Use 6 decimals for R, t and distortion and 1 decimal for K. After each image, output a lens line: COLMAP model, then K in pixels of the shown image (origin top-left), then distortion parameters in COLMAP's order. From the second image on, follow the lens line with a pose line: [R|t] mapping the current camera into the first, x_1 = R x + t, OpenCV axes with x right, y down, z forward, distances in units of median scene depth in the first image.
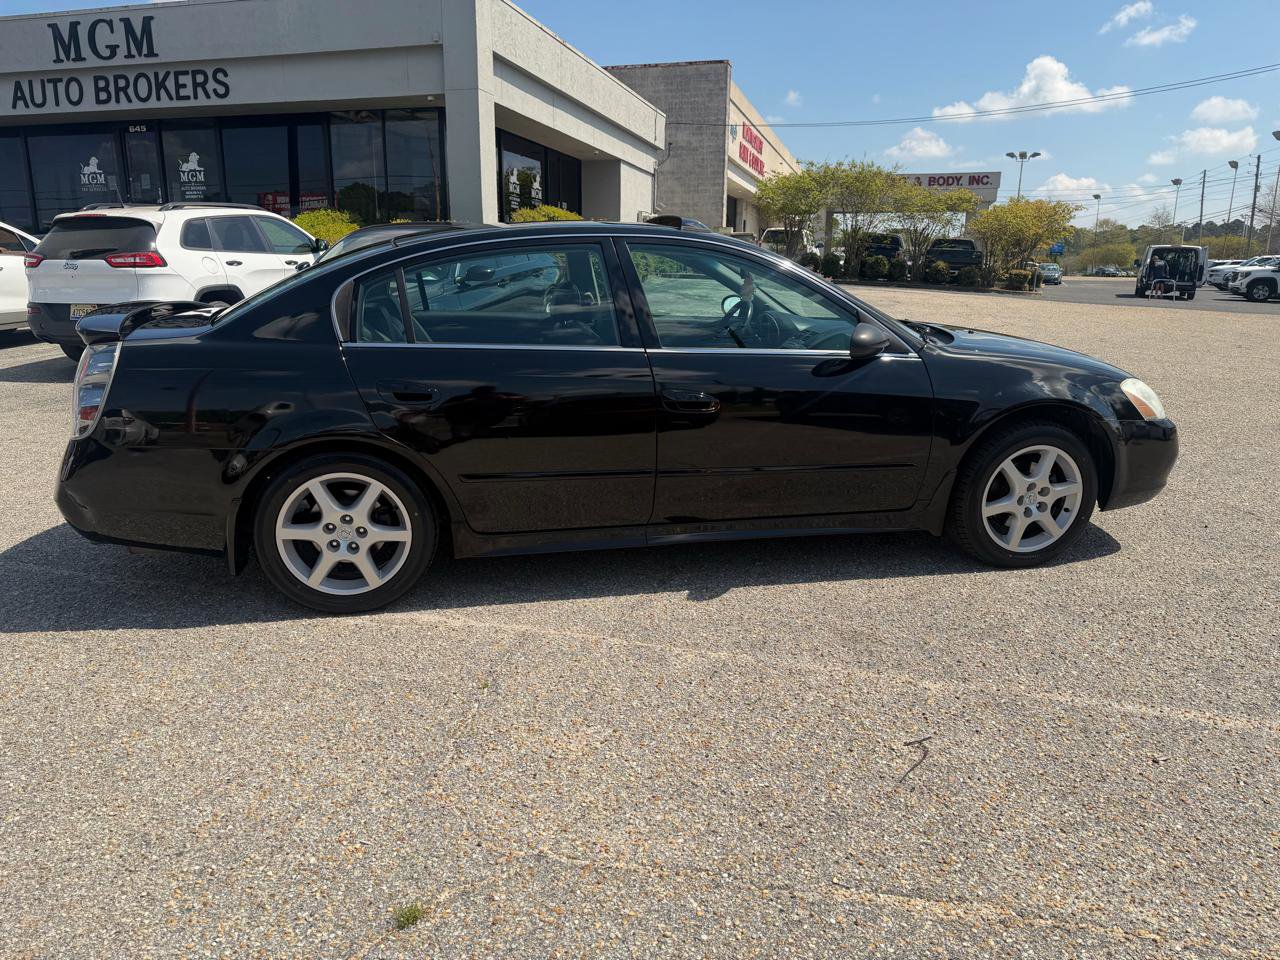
lens RADIAL K [[904.6, 0, 633.2], [0, 904.6, 478.9], [0, 0, 1]] dist [0.021560, -0.029374]
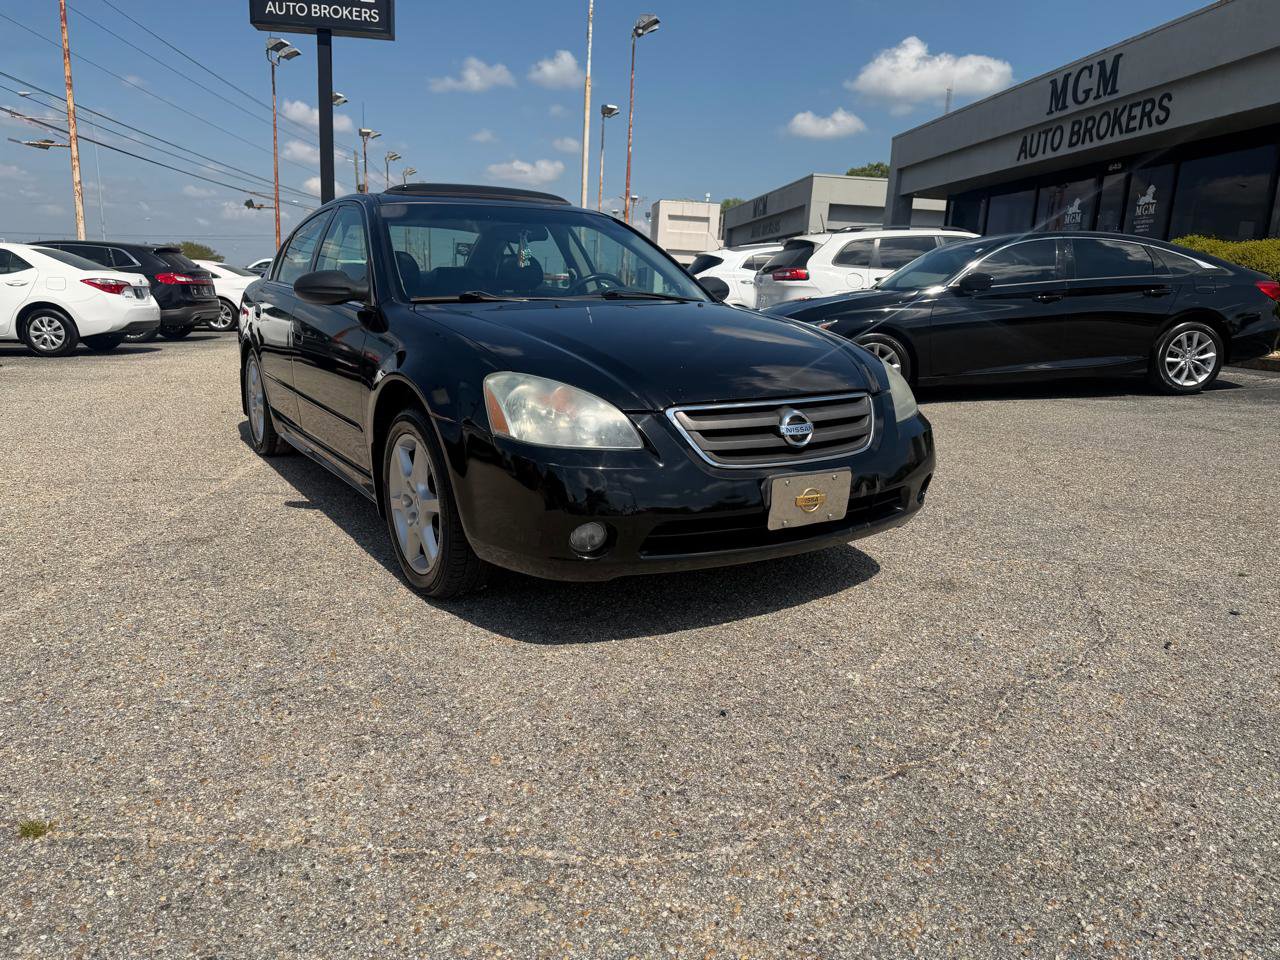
lens RADIAL K [[904.6, 0, 633.2], [0, 904.6, 478.9], [0, 0, 1]] dist [0.021560, -0.029374]
pose [[0.362666, 0.200659, -0.910060, 0.279498], [-0.251169, 0.961454, 0.111898, -0.031058], [0.897434, 0.187997, 0.399086, 0.194835]]
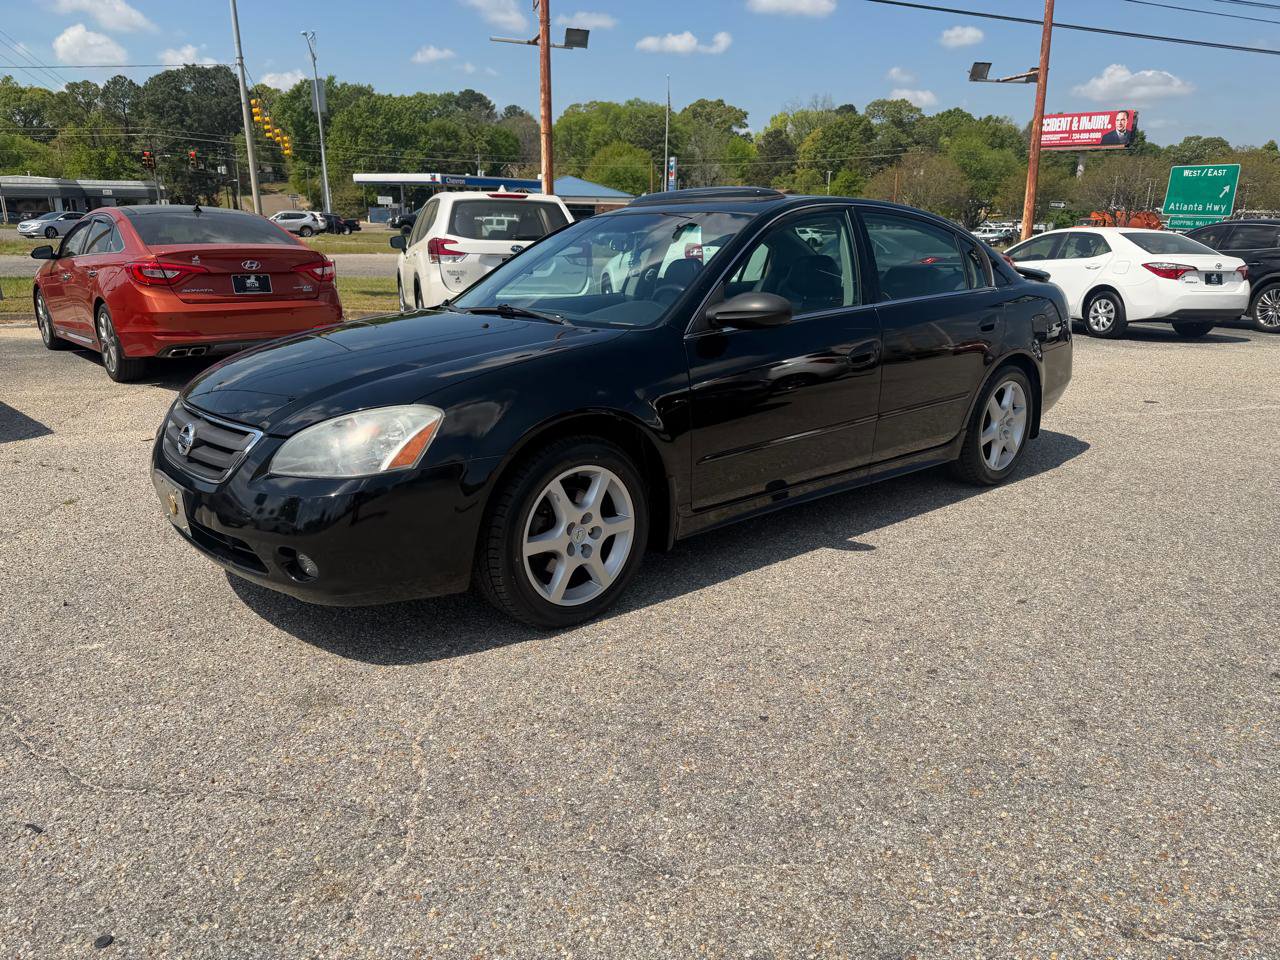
lens RADIAL K [[906.3, 0, 634.6], [0, 906.3, 476.0], [0, 0, 1]] dist [0.021594, -0.031968]
pose [[-0.858083, 0.125931, -0.497830, 0.158267], [-0.134295, 0.880690, 0.454257, -0.113645], [0.495639, 0.456647, -0.738793, 0.456946]]
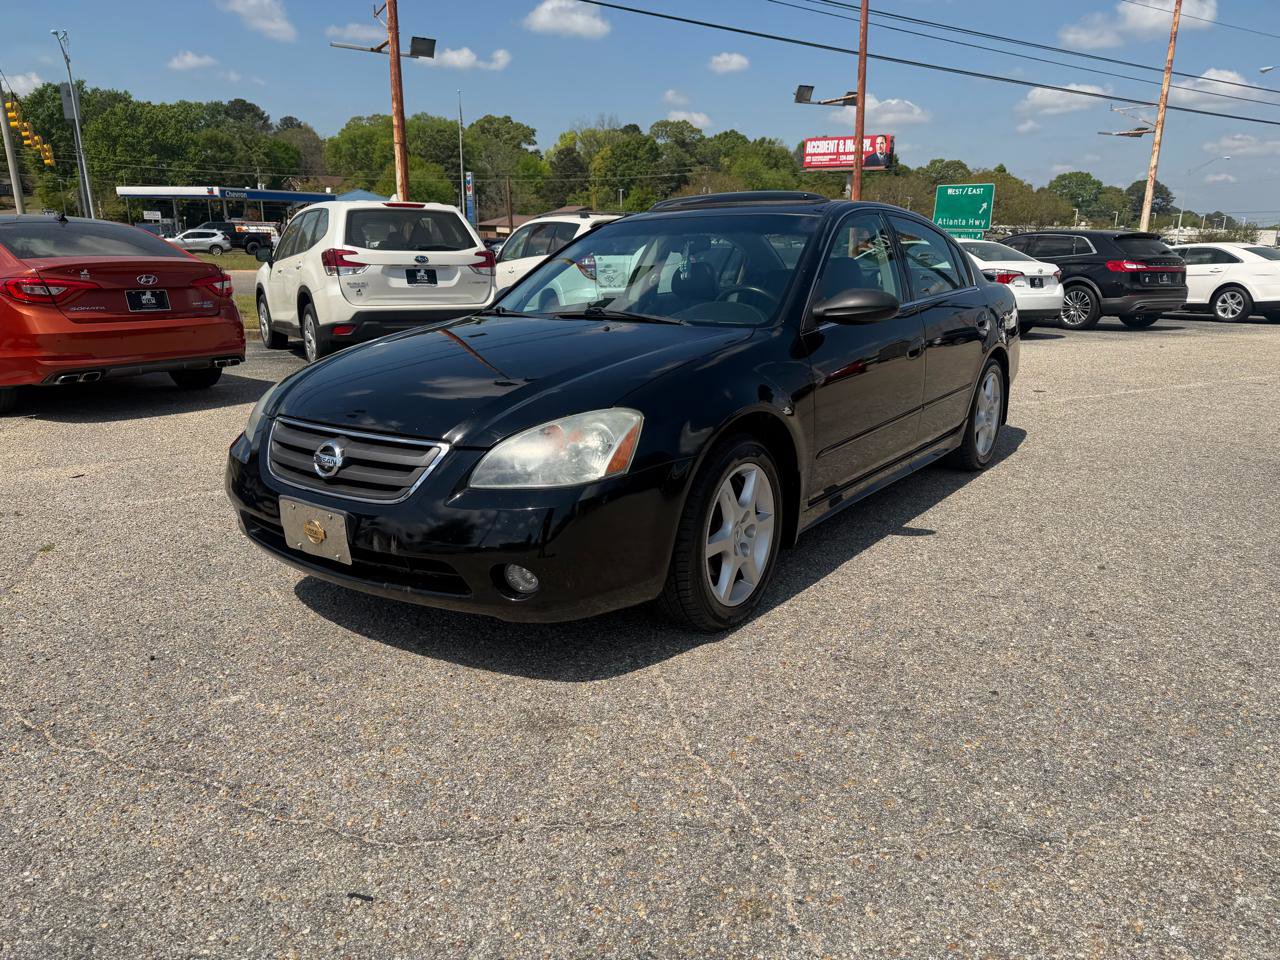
lens RADIAL K [[904.6, 0, 633.2], [0, 904.6, 478.9], [0, 0, 1]] dist [0.021560, -0.029374]
pose [[-0.725661, 0.166896, -0.667504, 0.211385], [-0.171401, 0.895704, 0.410288, -0.099795], [0.666362, 0.412141, -0.621371, 0.417068]]
